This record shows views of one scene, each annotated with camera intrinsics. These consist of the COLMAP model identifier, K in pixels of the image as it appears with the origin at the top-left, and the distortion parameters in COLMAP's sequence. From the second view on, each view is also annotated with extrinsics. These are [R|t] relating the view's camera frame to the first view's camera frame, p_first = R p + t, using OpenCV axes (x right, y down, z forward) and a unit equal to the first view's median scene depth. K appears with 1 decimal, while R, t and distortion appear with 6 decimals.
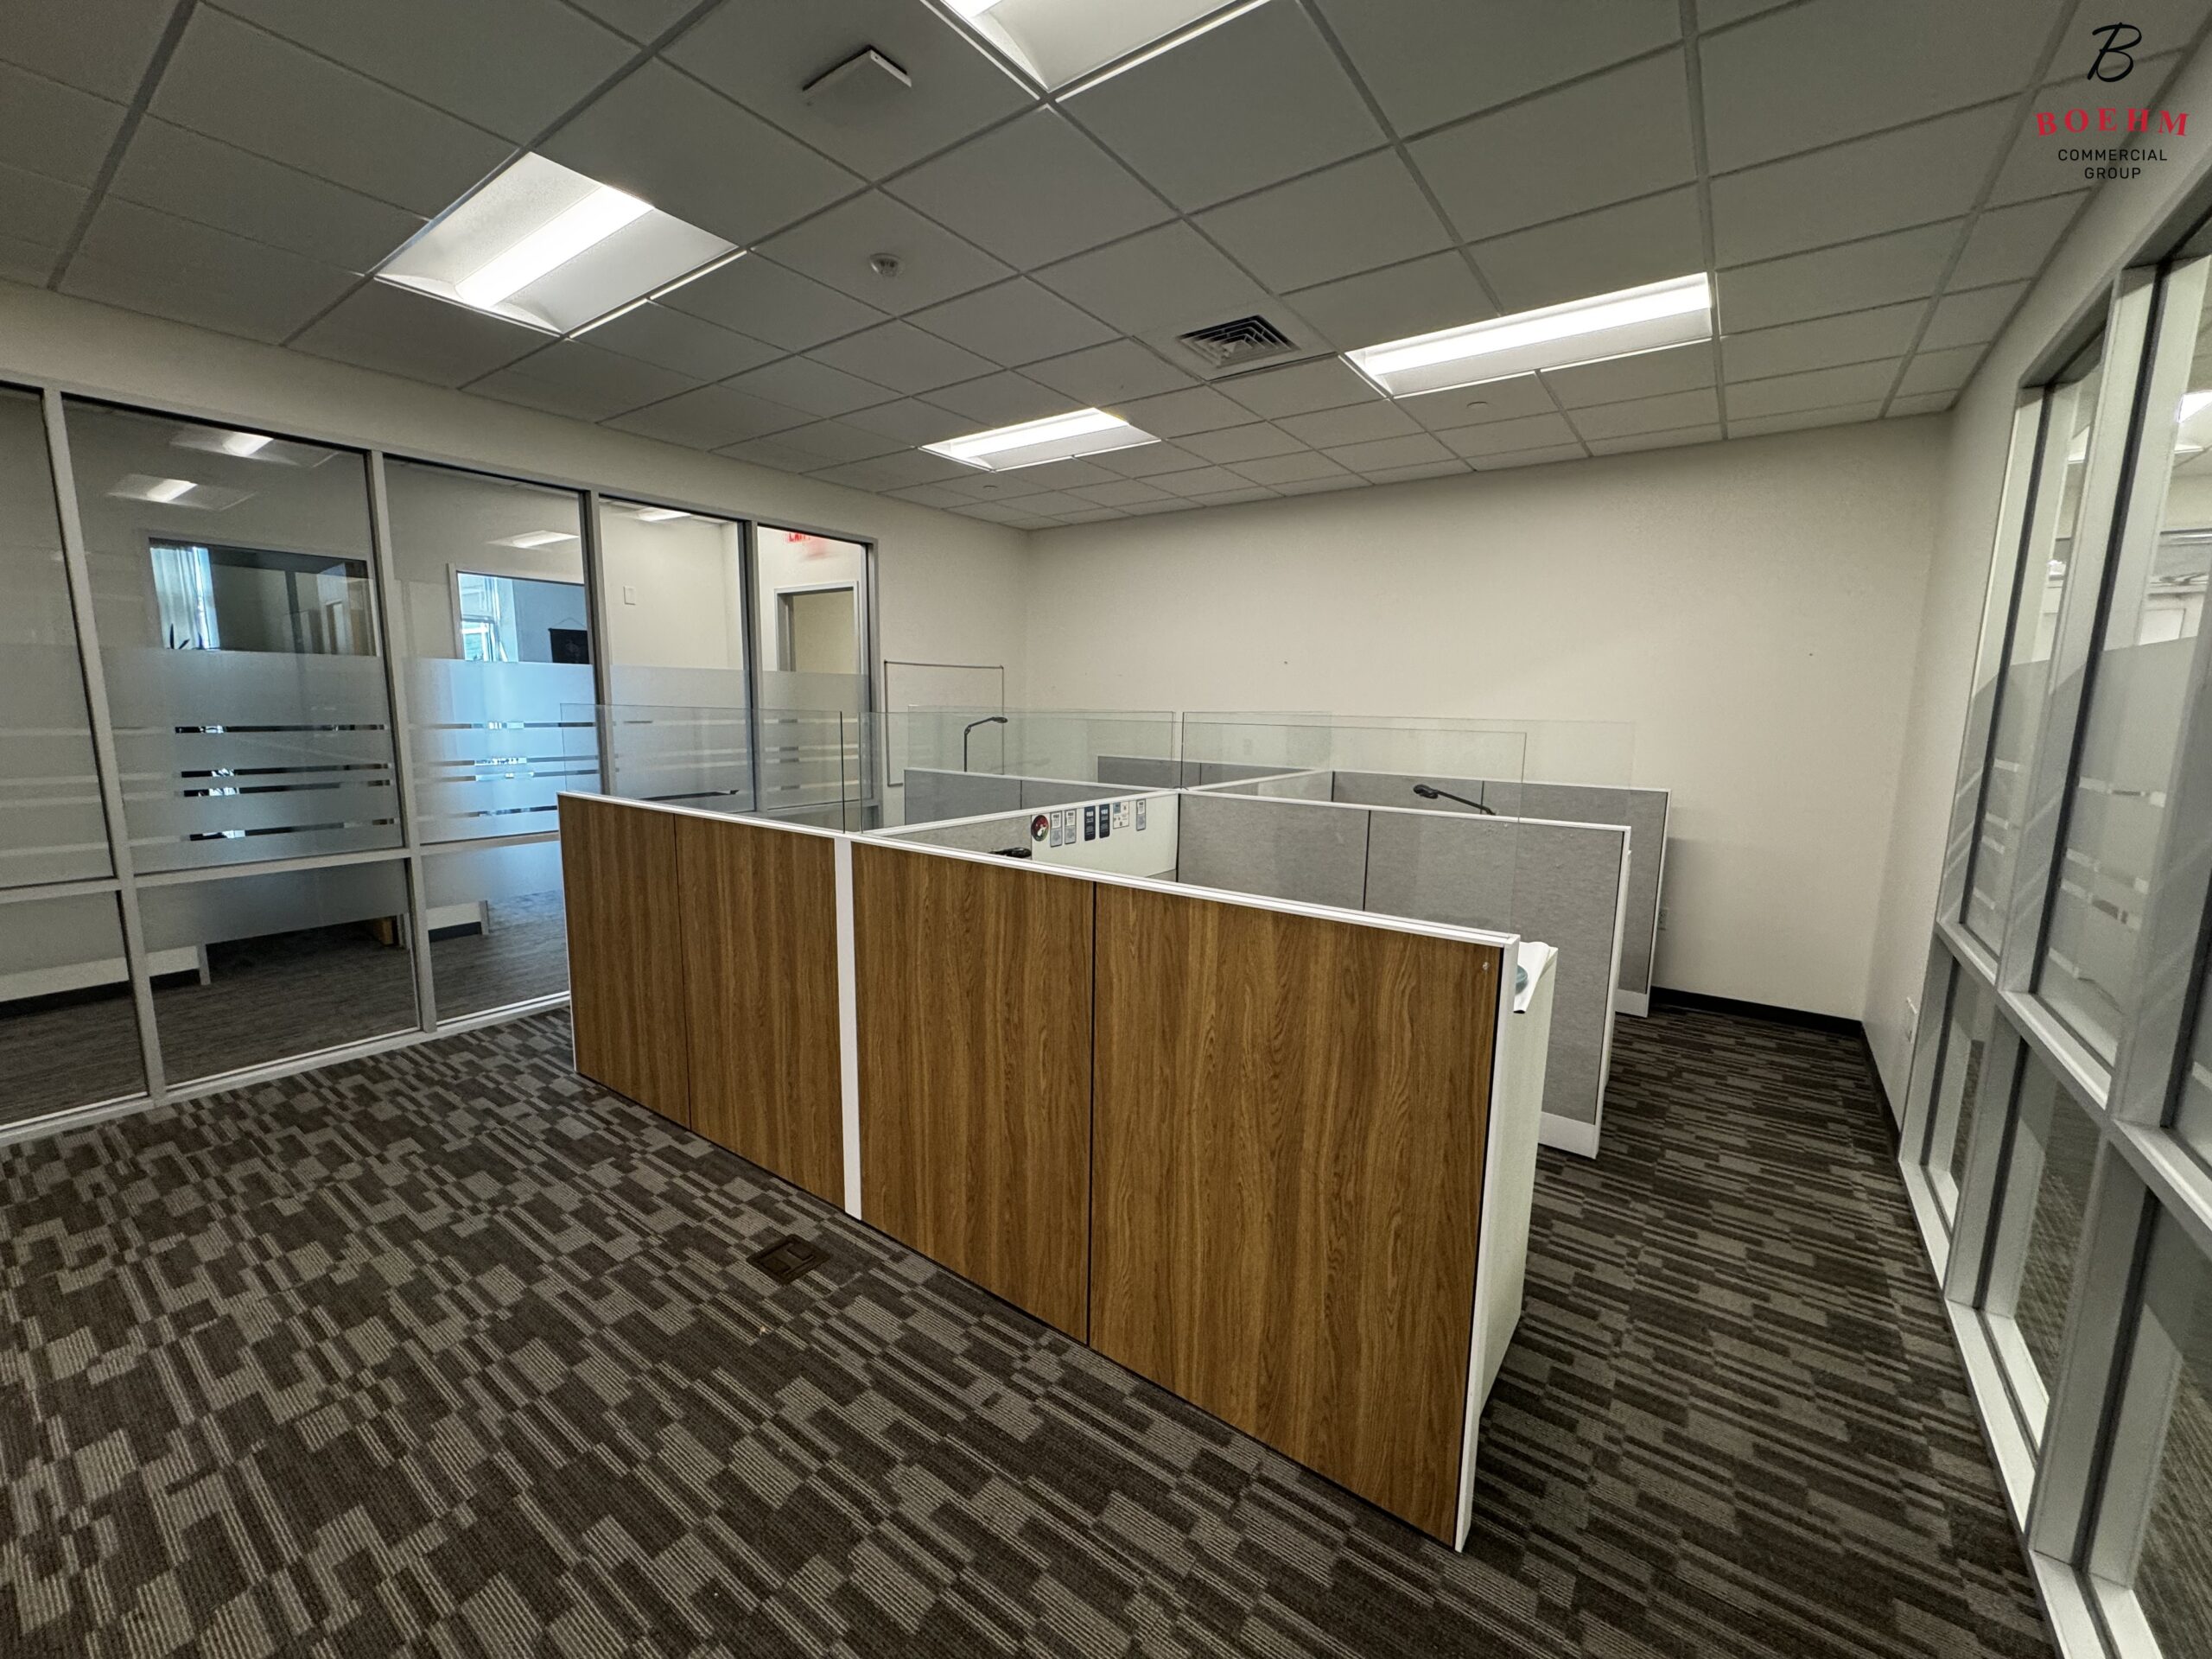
lens RADIAL K [[882.6, 0, 1103.9], [0, 882.6, 830.6], [0, 0, 1]] dist [-0.001124, 0.000035]
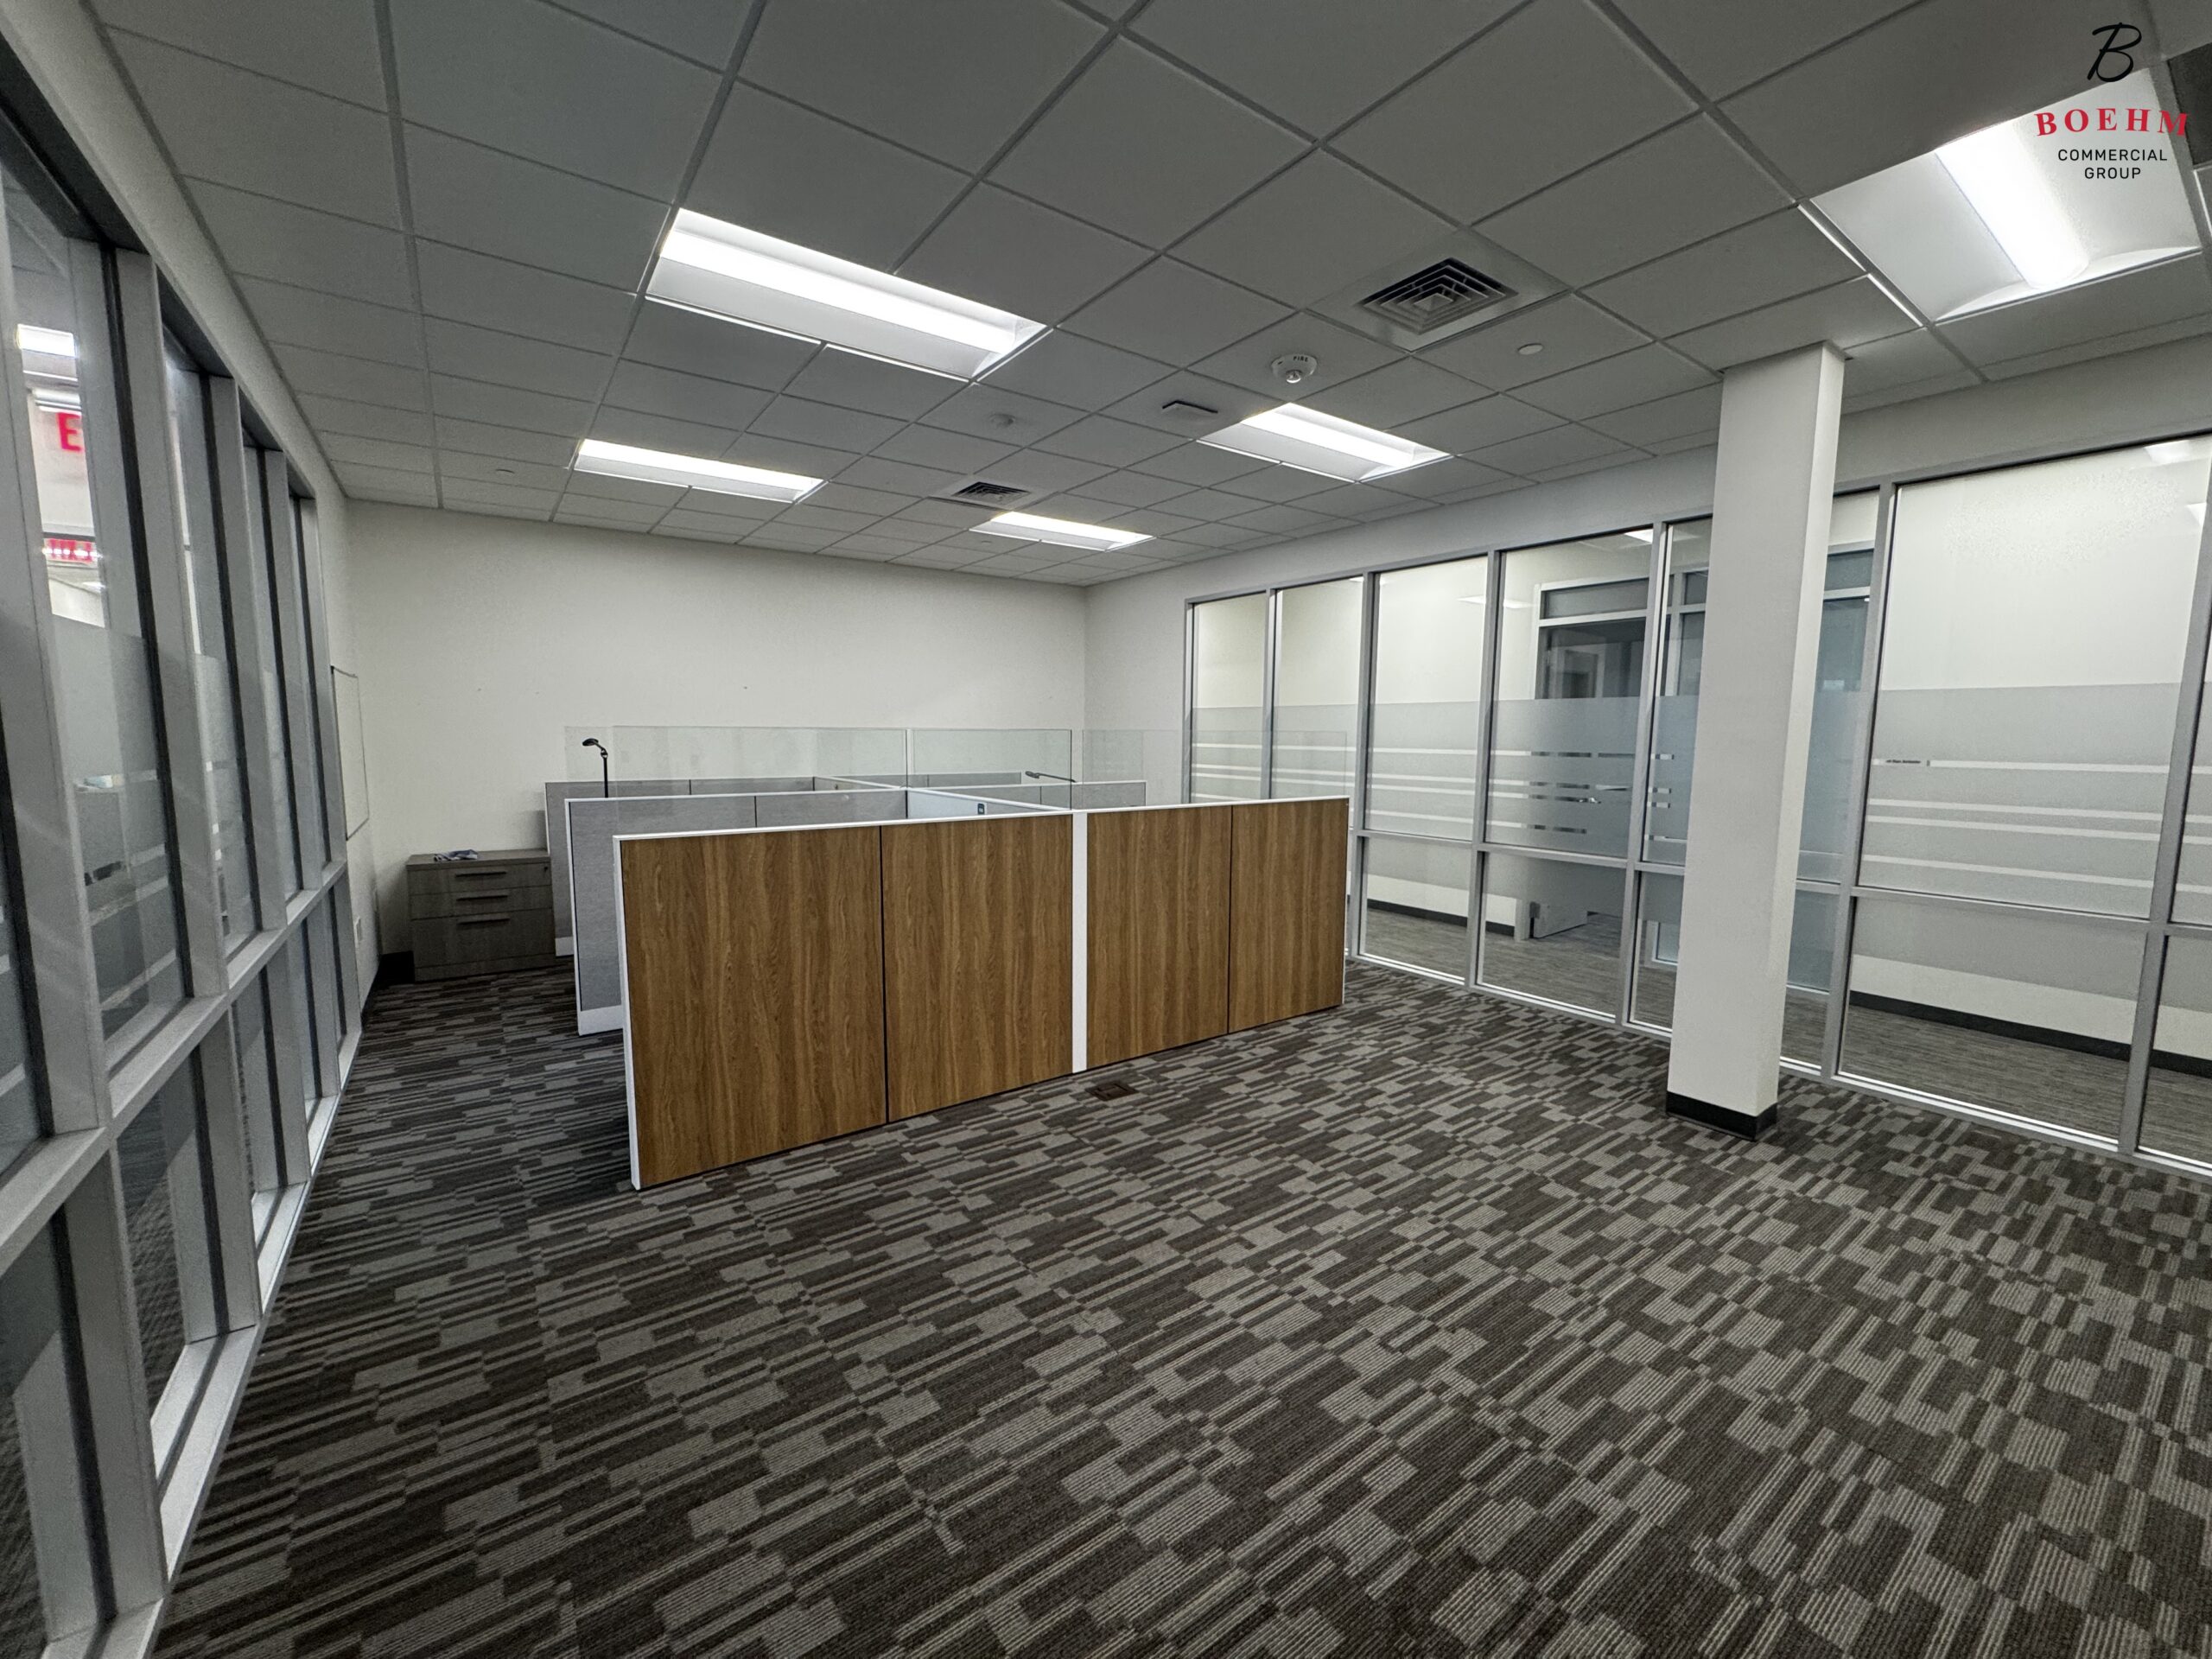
lens RADIAL K [[887.7, 0, 1102.2], [0, 887.7, 826.1], [0, 0, 1]] dist [0.000104, -0.000125]
pose [[0.318356, -0.111212, 0.941425, -1.721255], [0.135553, 0.988230, 0.070902, -0.071714], [-0.938229, 0.105041, 0.329685, 0.460259]]
